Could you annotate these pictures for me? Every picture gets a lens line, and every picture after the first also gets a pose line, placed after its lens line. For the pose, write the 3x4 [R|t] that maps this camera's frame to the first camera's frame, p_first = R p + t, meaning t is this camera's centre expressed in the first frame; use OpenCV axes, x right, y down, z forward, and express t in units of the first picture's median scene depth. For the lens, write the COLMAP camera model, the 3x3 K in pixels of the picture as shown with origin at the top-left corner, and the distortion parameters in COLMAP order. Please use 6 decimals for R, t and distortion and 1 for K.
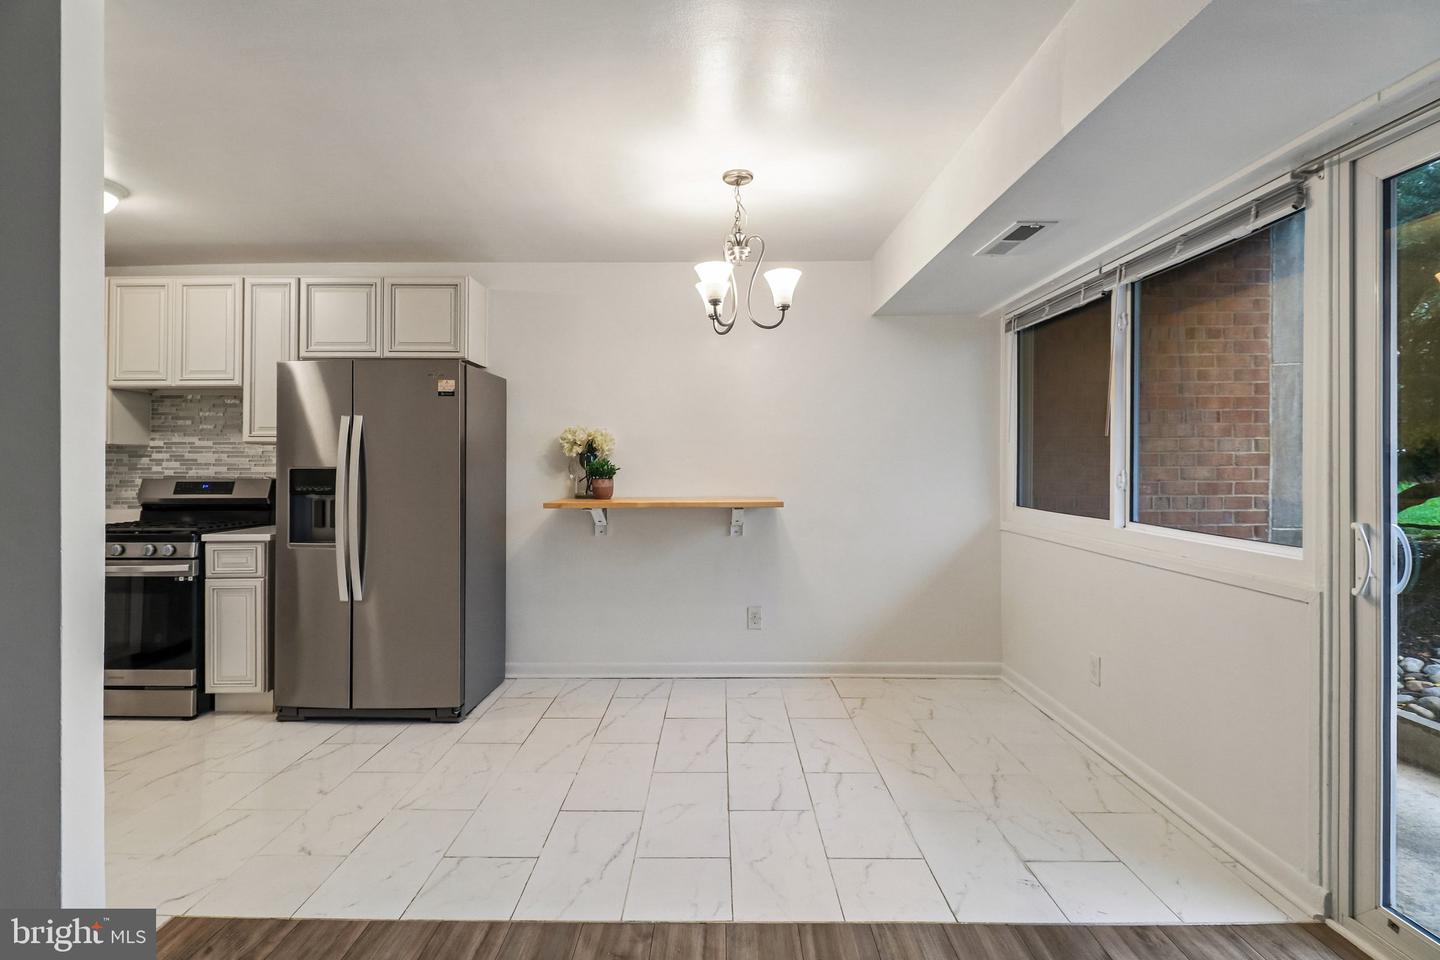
lens RADIAL K [[694.3, 0, 705.6], [0, 694.3, 456.4], [0, 0, 1]] dist [0.008304, -0.015650]
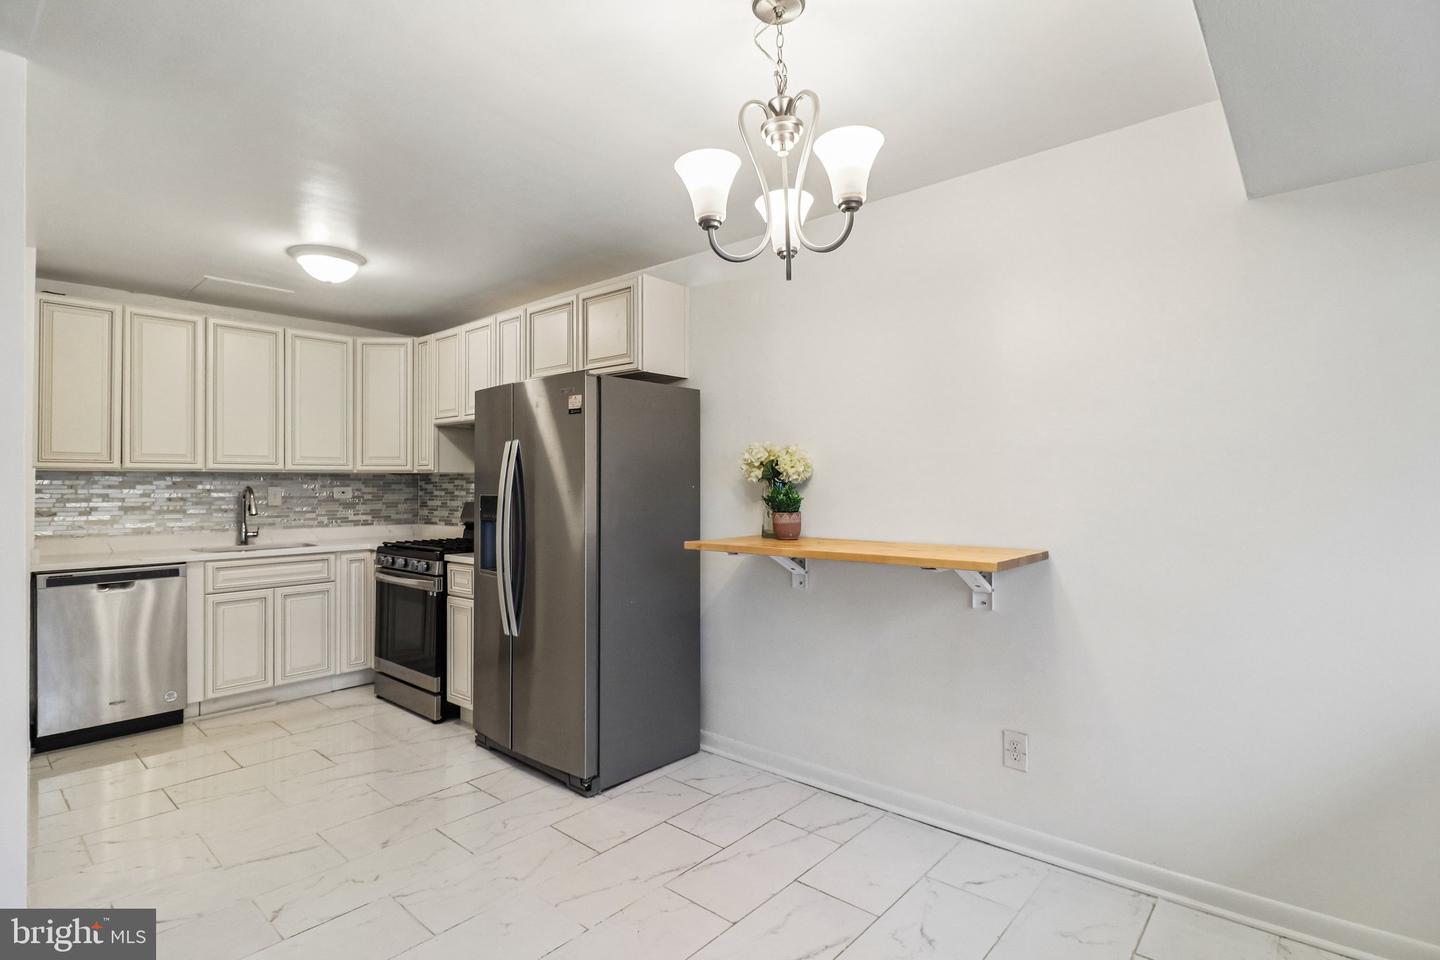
lens RADIAL K [[698.3, 0, 708.3], [0, 698.3, 466.7], [0, 0, 1]] dist [-0.013680, -0.000477]
pose [[0.760174, -0.017225, -0.649492, 0.295158], [0.009200, 0.999834, -0.015749, -0.005499], [0.649655, 0.005997, 0.760206, 0.418756]]
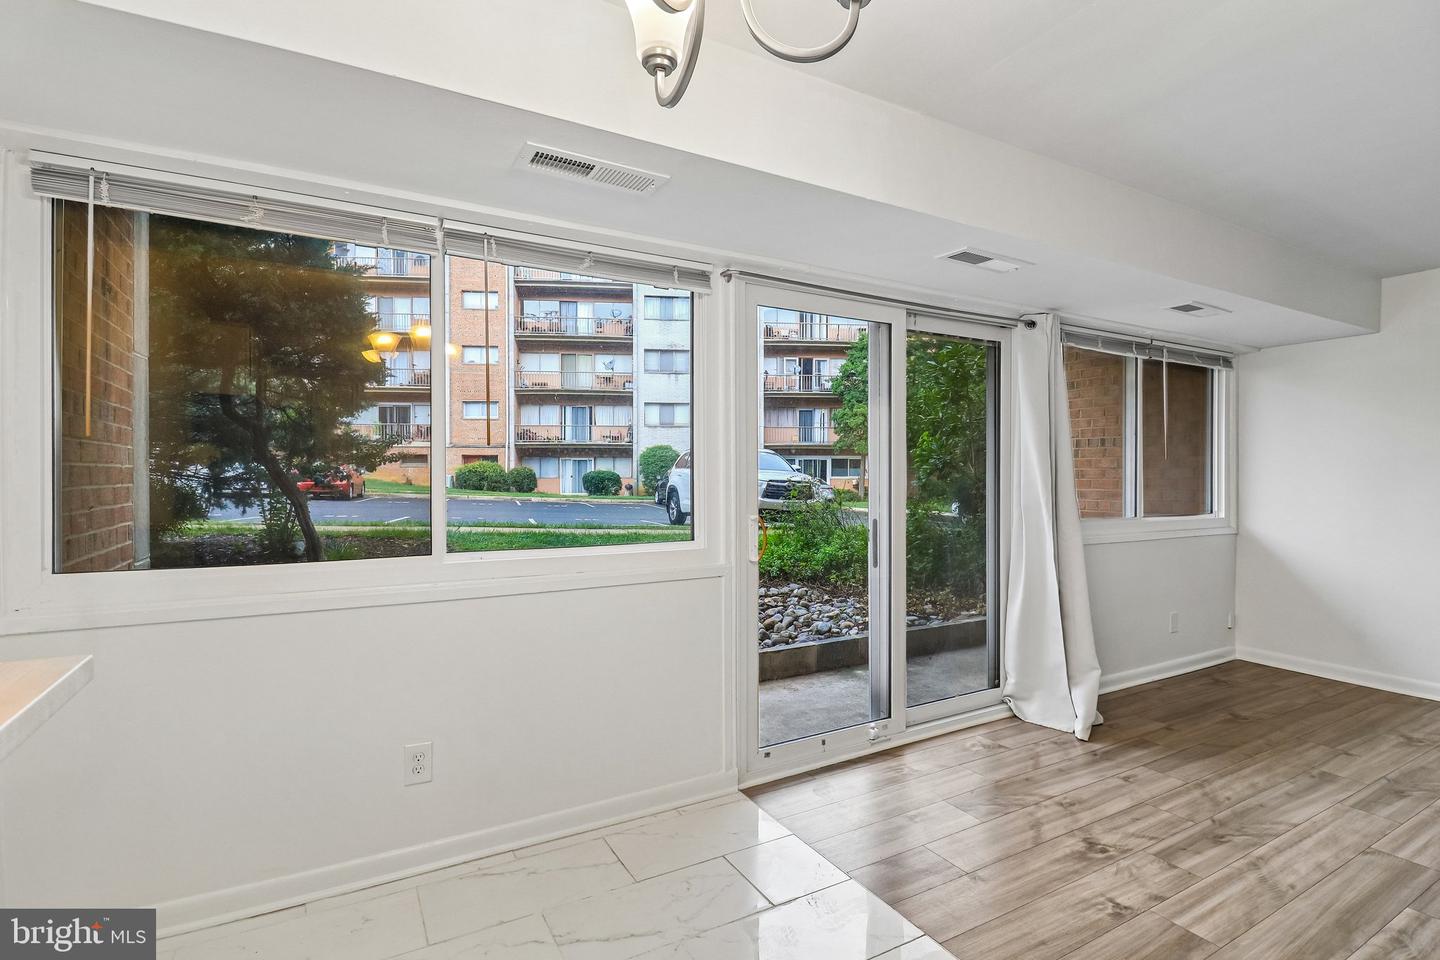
lens RADIAL K [[690.5, 0, 706.1], [0, 690.5, 481.3], [0, 0, 1]] dist [0.000029, -0.012163]
pose [[-0.500779, -0.001977, 0.865573, -0.180789], [-0.005602, 0.999984, -0.000956, 0.007715], [-0.865557, -0.005328, -0.500782, 0.930716]]
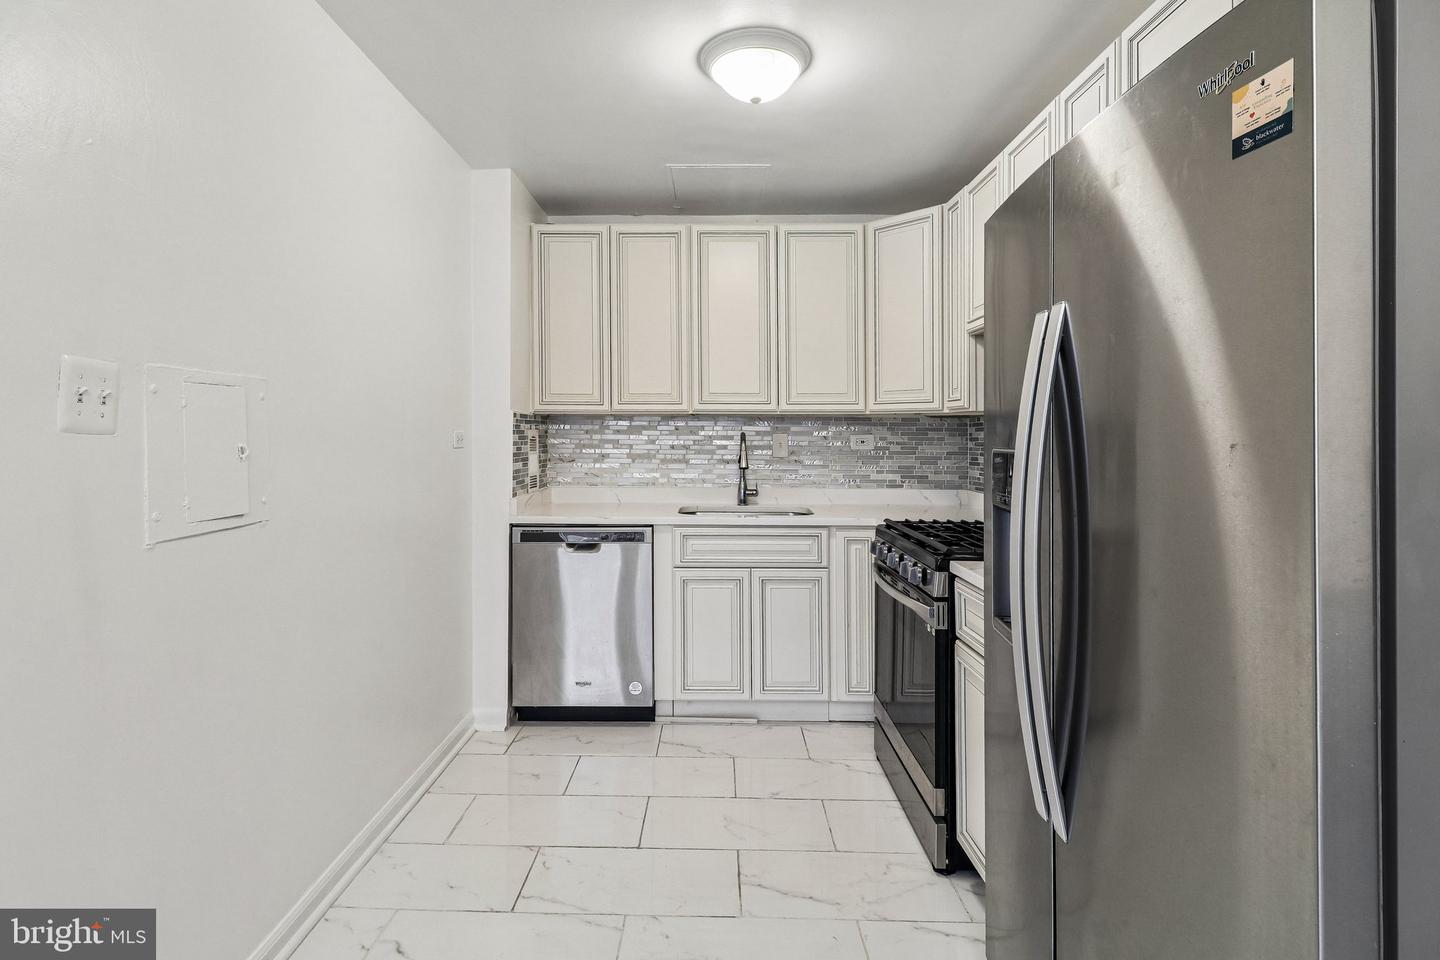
lens RADIAL K [[689.5, 0, 712.9], [0, 689.5, 430.1], [0, 0, 1]] dist [-0.000235, -0.000420]
pose [[0.010741, -0.006112, -0.999924, -0.144945], [0.006169, 0.999963, -0.006046, 0.004662], [0.999923, -0.006104, 0.010778, 0.767715]]
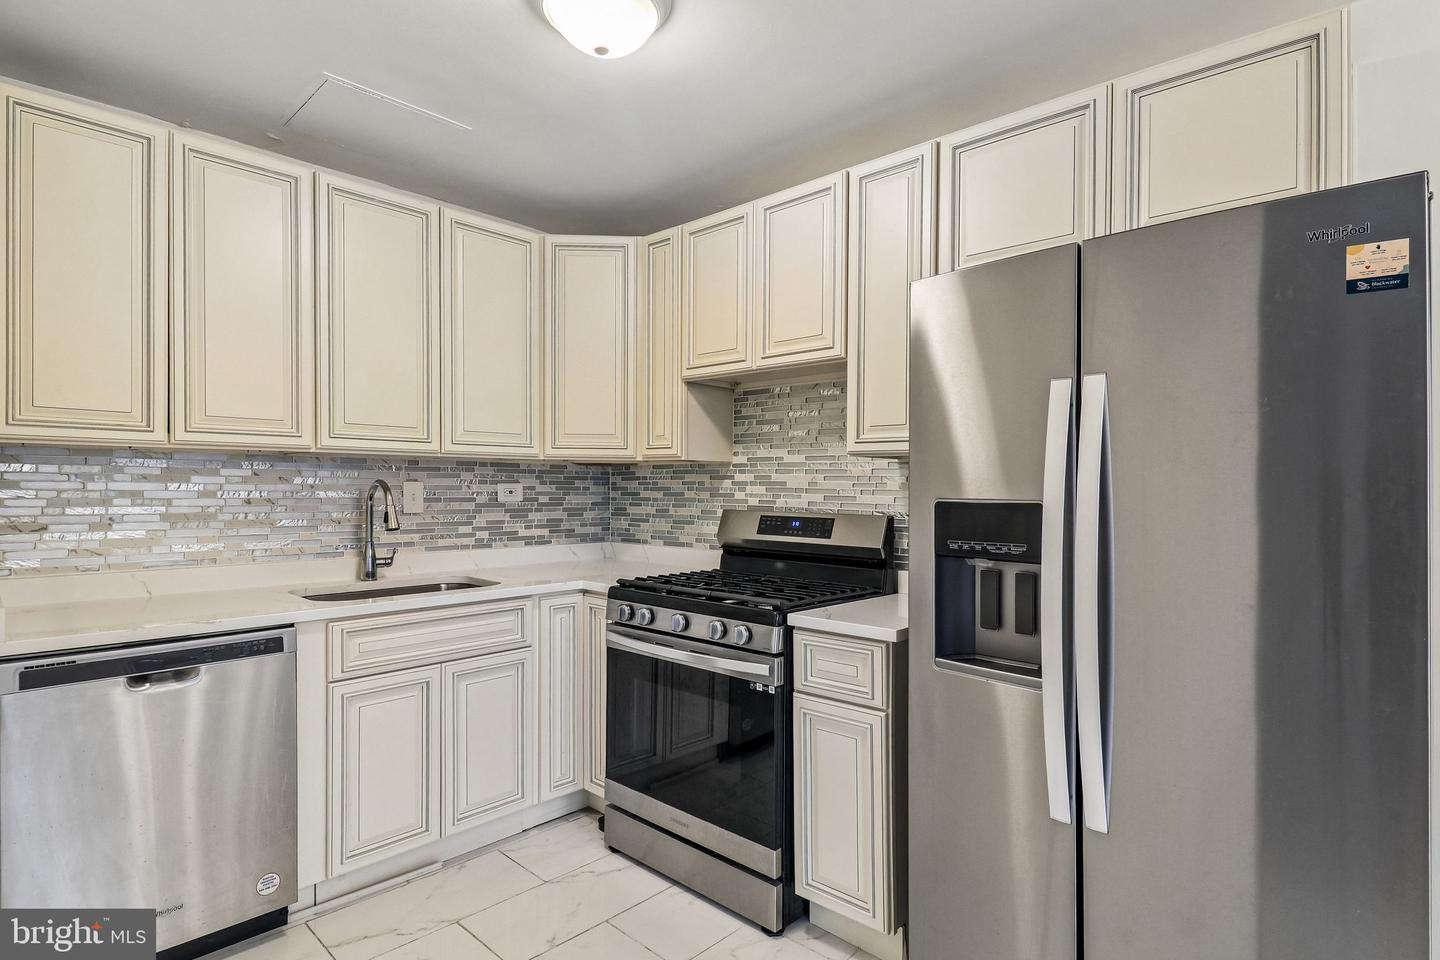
lens RADIAL K [[729.9, 0, 726.4], [0, 729.9, 484.5], [0, 0, 1]] dist [-0.005581, -0.001353]
pose [[0.745963, 0.003360, -0.665979, -0.352378], [0.000522, 0.999984, 0.005630, 0.002808], [0.665987, -0.004547, 0.745949, 0.502037]]
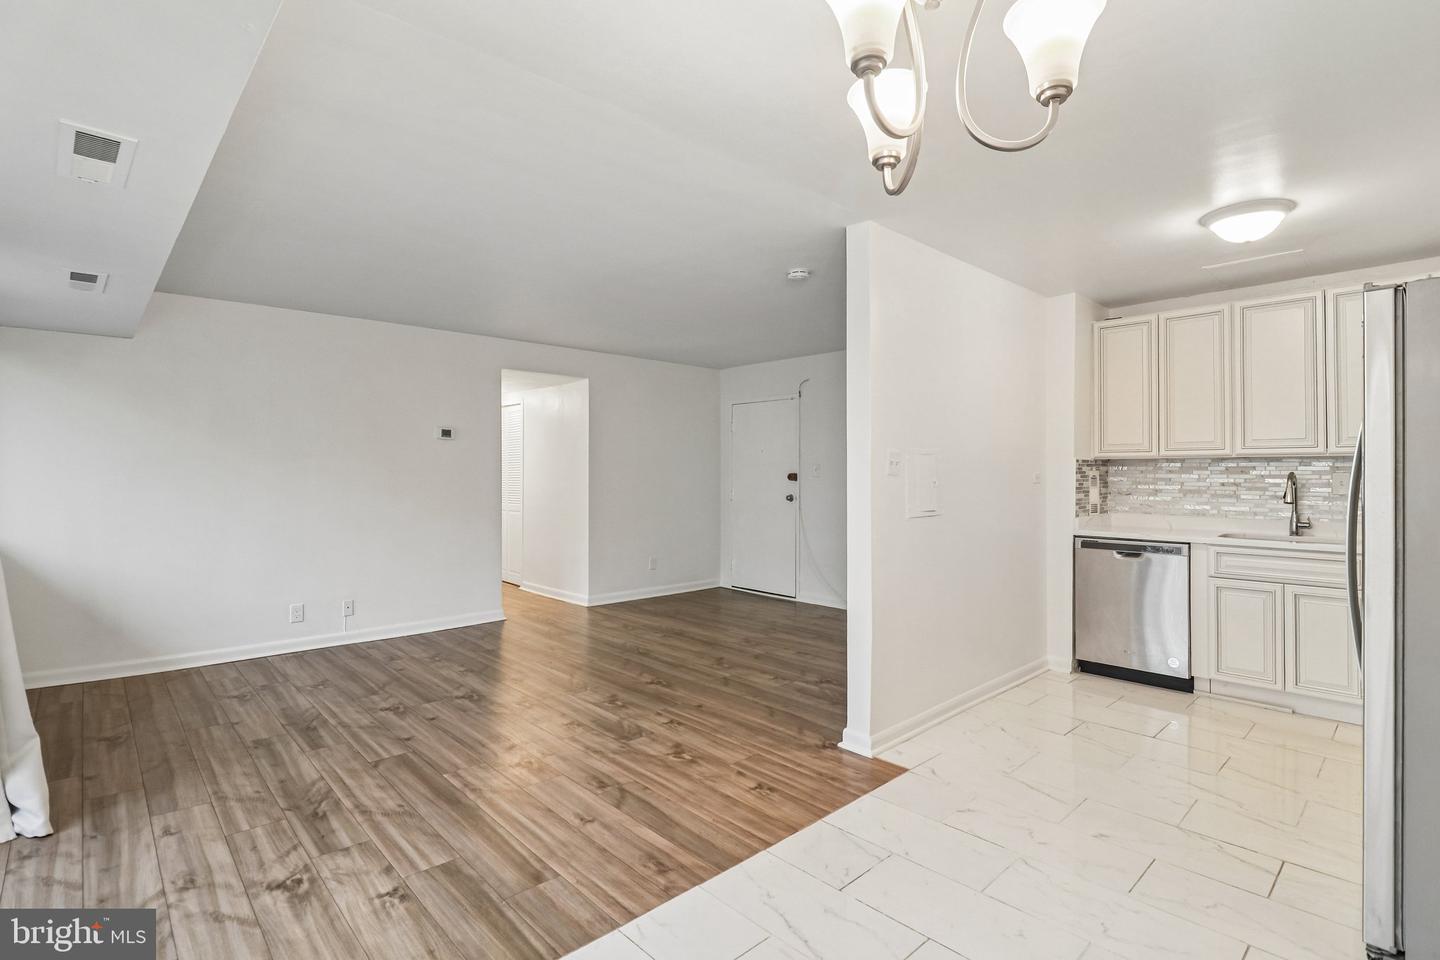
lens RADIAL K [[683.9, 0, 705.7], [0, 683.9, 474.3], [0, 0, 1]] dist [0.003226, -0.014647]
pose [[-0.723657, 0.004812, -0.690142, 0.335303], [0.008256, 0.999965, -0.001684, -0.000130], [0.690110, -0.006917, -0.723672, 0.961642]]
